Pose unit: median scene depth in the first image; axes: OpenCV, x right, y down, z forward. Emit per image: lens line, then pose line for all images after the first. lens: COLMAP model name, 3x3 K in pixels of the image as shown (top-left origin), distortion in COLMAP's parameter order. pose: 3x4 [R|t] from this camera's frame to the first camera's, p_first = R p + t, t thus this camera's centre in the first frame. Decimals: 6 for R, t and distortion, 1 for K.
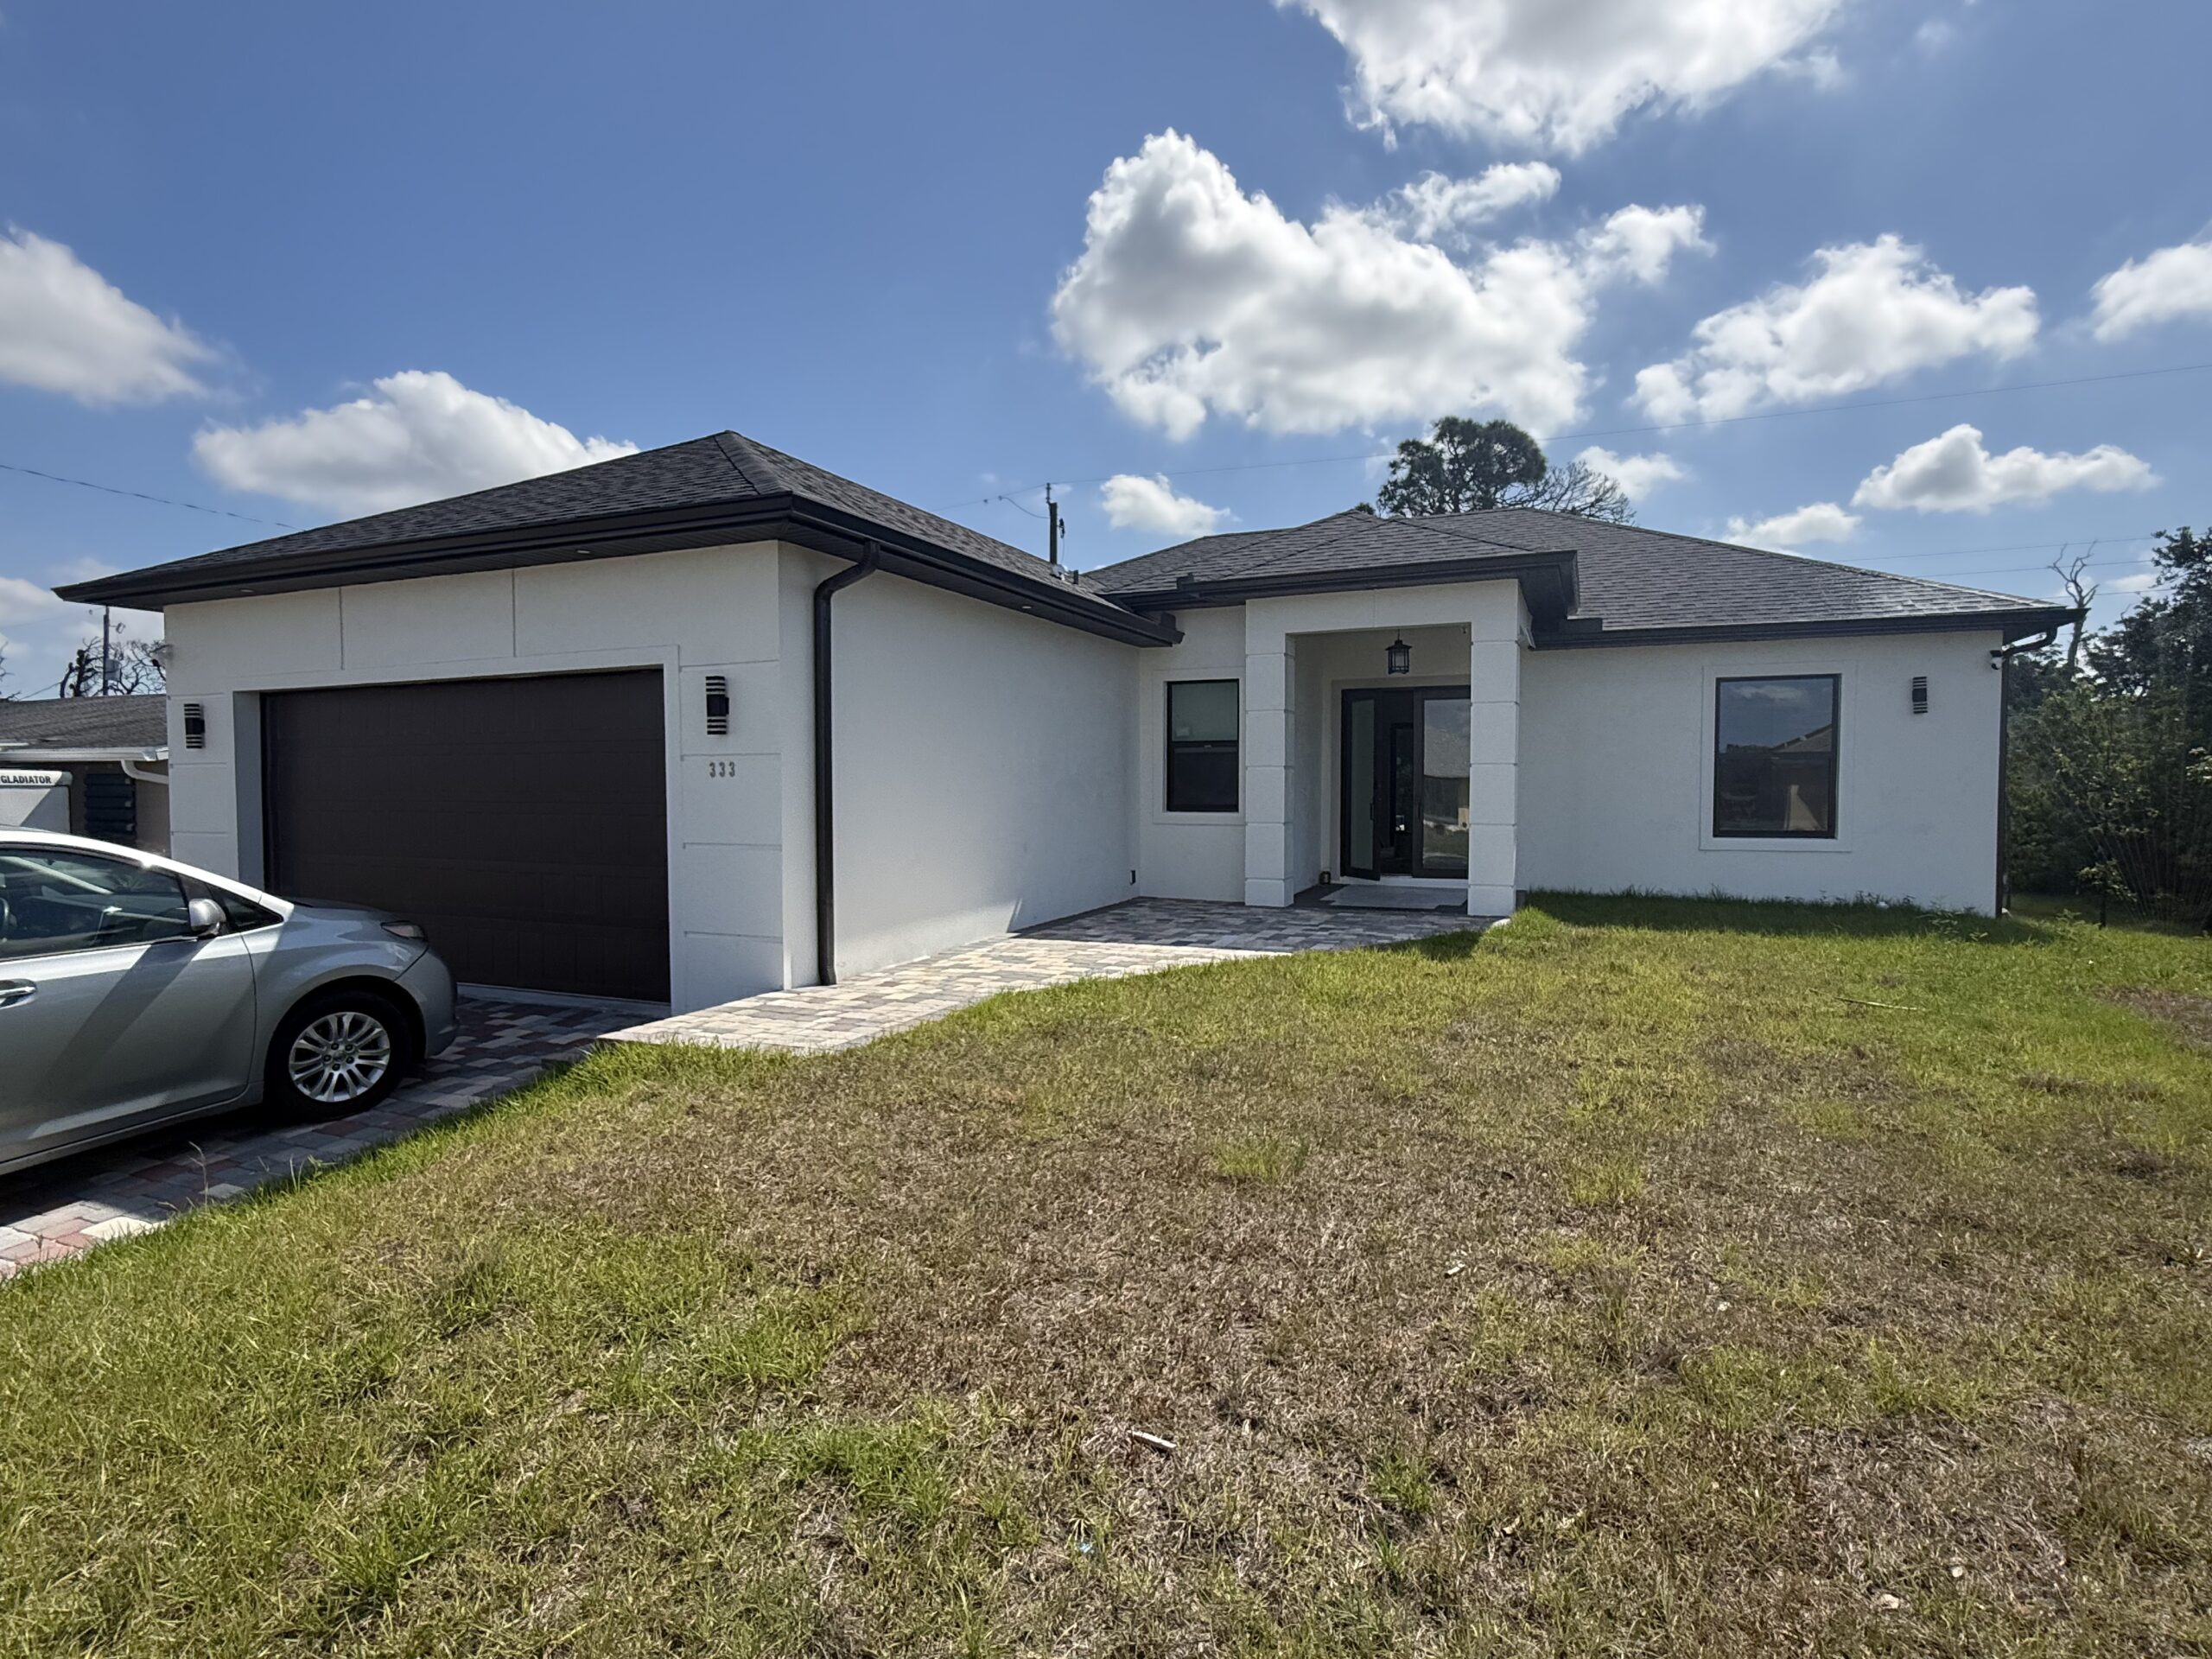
lens RADIAL K [[1151.7, 0, 1106.0], [0, 1151.7, 829.5], [0, 0, 1]] dist [-0.003110, -0.000711]
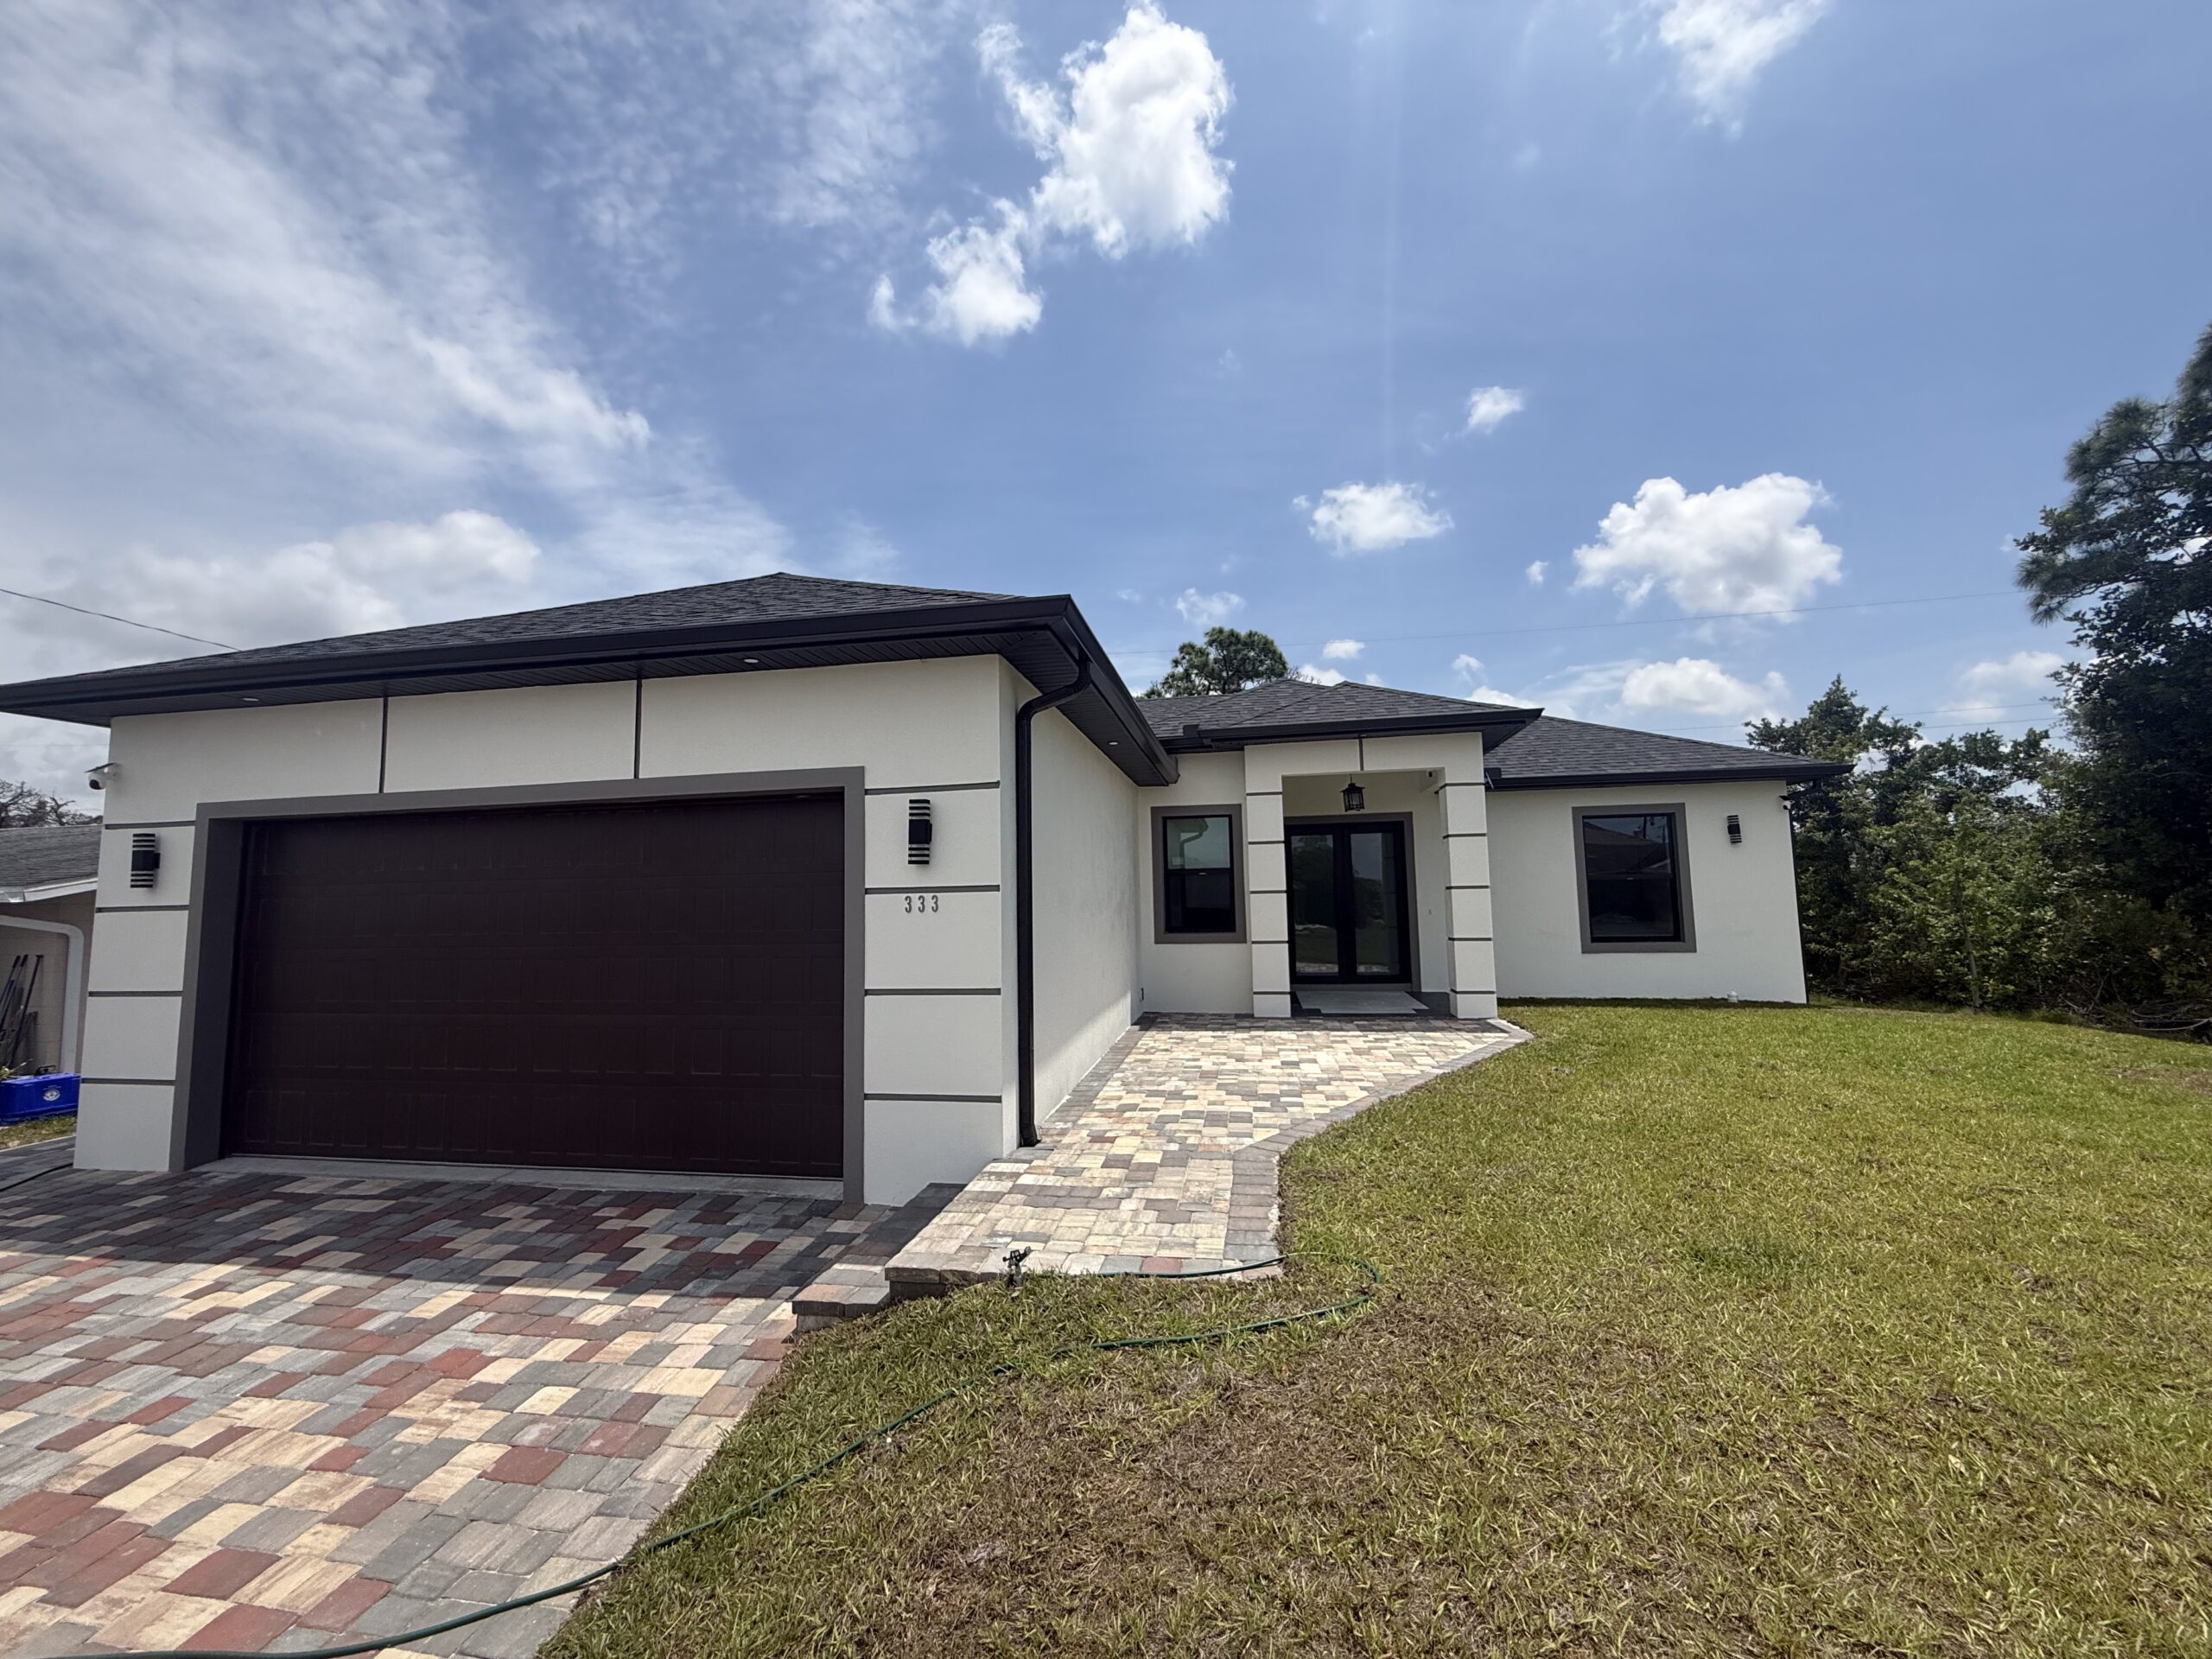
lens RADIAL K [[909.5, 0, 1106.0], [0, 909.5, 829.5], [0, 0, 1]] dist [0.001609, 0.000182]
pose [[0.978158, 0.000378, 0.207861, -0.190635], [0.025663, 0.992128, -0.122567, -0.009923], [-0.206271, 0.125225, 0.970449, 0.156880]]
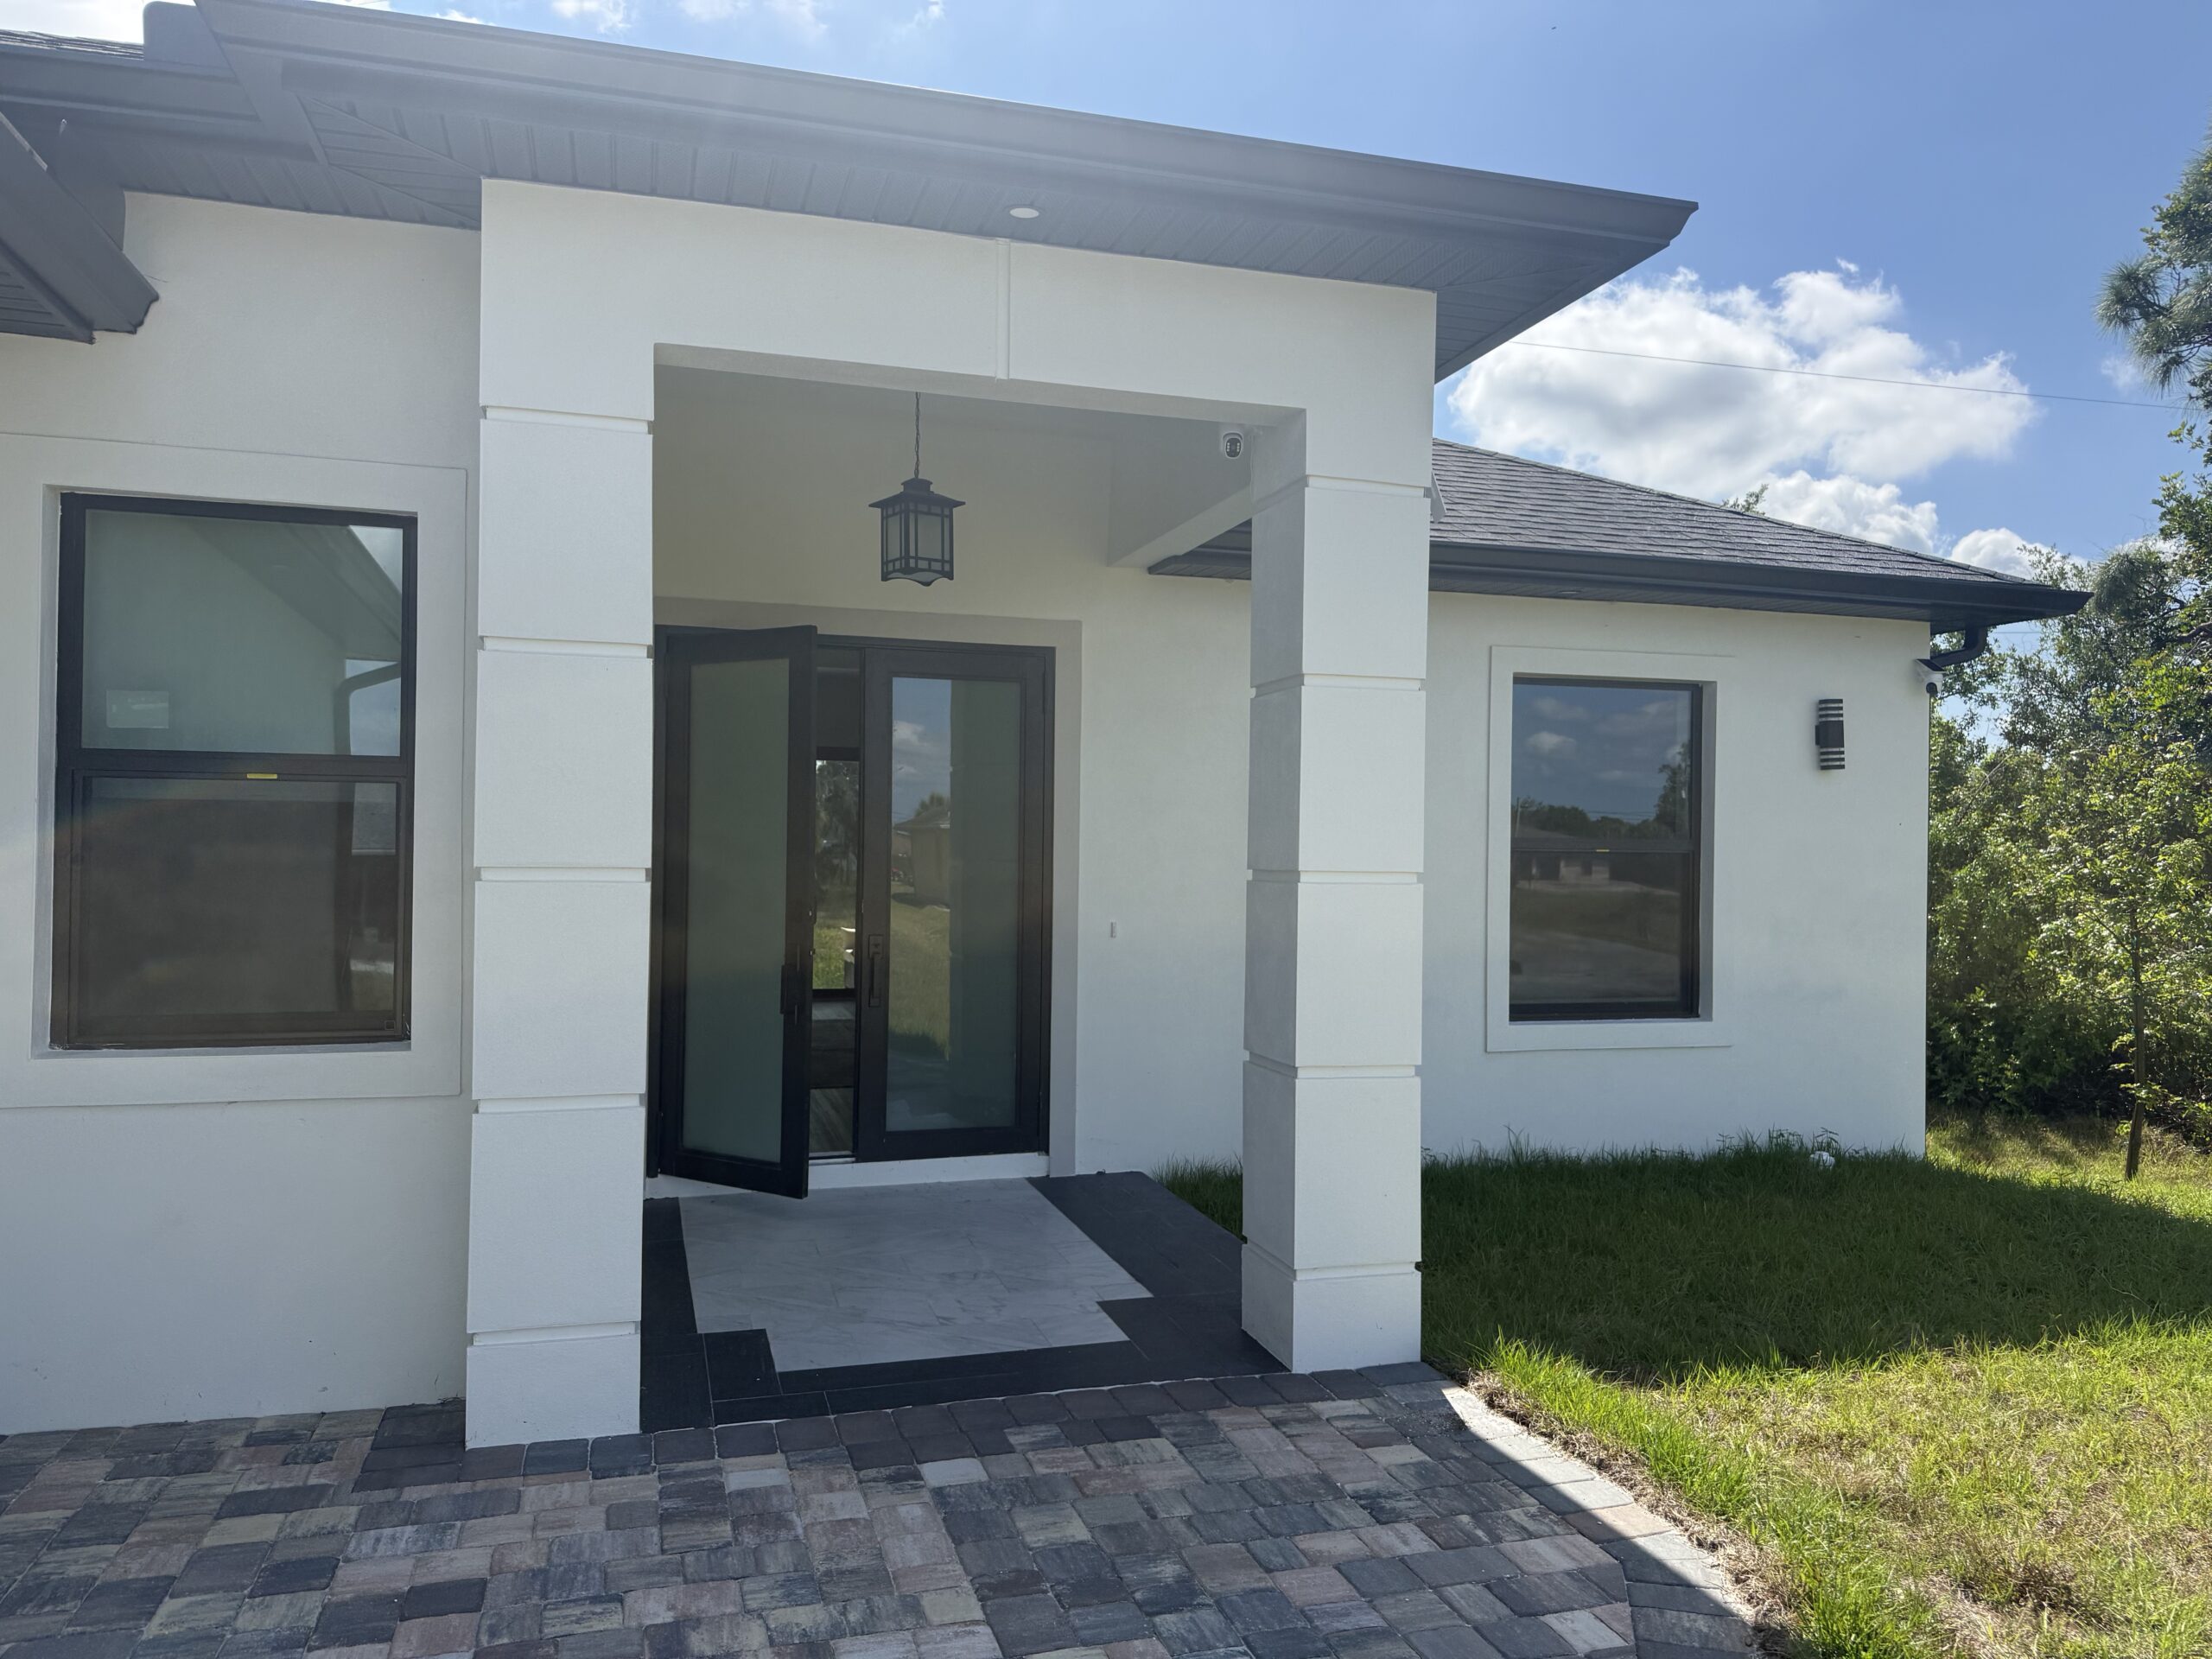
lens RADIAL K [[1543.8, 0, 1106.0], [0, 1543.8, 829.5], [0, 0, 1]] dist [0.007014, 0.002883]
pose [[0.780590, 0.020587, 0.624704, 0.023408], [0.011821, 0.998792, -0.047686, -0.043887], [-0.624932, 0.044608, 0.779404, 0.645124]]
